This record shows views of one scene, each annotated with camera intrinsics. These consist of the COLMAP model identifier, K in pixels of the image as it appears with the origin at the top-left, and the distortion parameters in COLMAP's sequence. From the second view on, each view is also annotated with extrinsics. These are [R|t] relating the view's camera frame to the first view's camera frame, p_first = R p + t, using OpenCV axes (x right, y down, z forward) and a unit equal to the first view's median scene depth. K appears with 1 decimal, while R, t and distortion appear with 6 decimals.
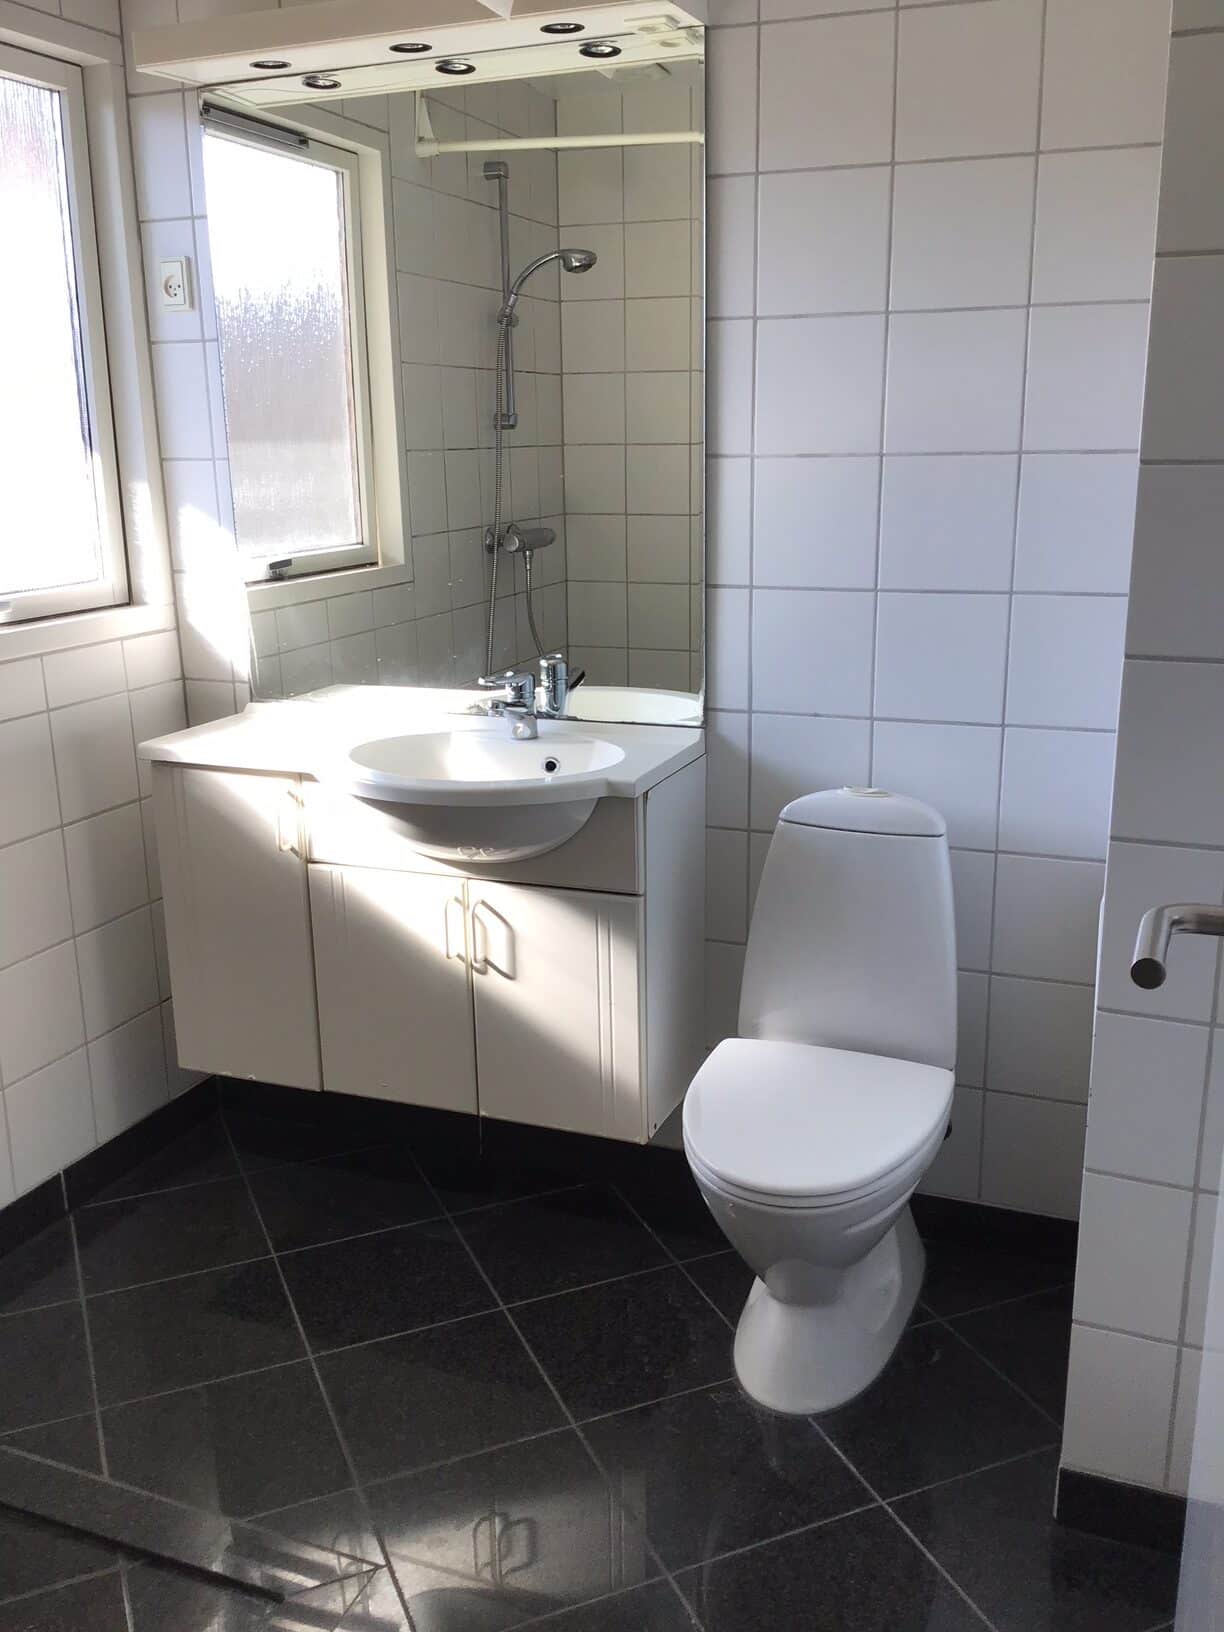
lens RADIAL K [[1461.0, 0, 621.5], [0, 1461.0, 815.0], [0, 0, 1]] dist [0.069139, -0.088101]
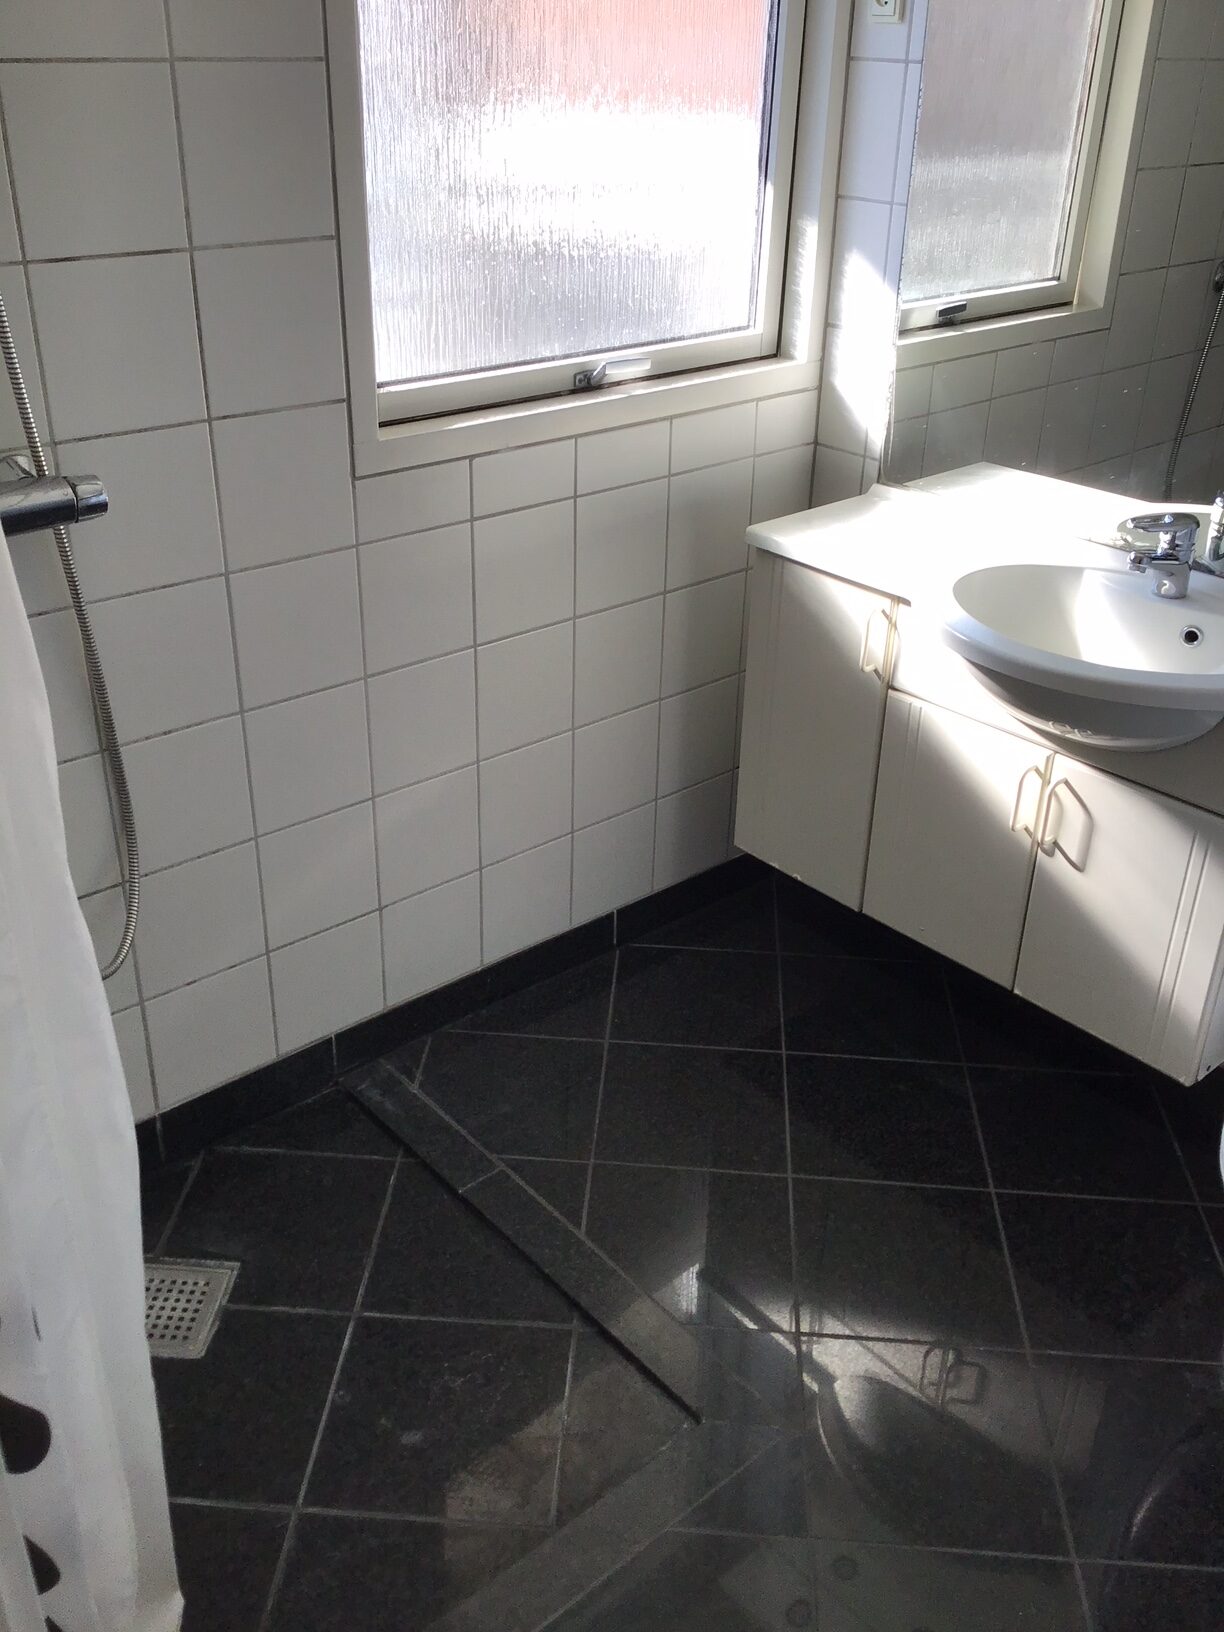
lens RADIAL K [[1461.0, 0, 610.9], [0, 1461.0, 814.7], [0, 0, 1]] dist [0.069139, -0.088101]
pose [[0.887092, 0.248133, -0.389228, 0.010701], [-0.153329, 0.953748, 0.258563, -0.098265], [0.435383, -0.169689, 0.884108, 0.081865]]
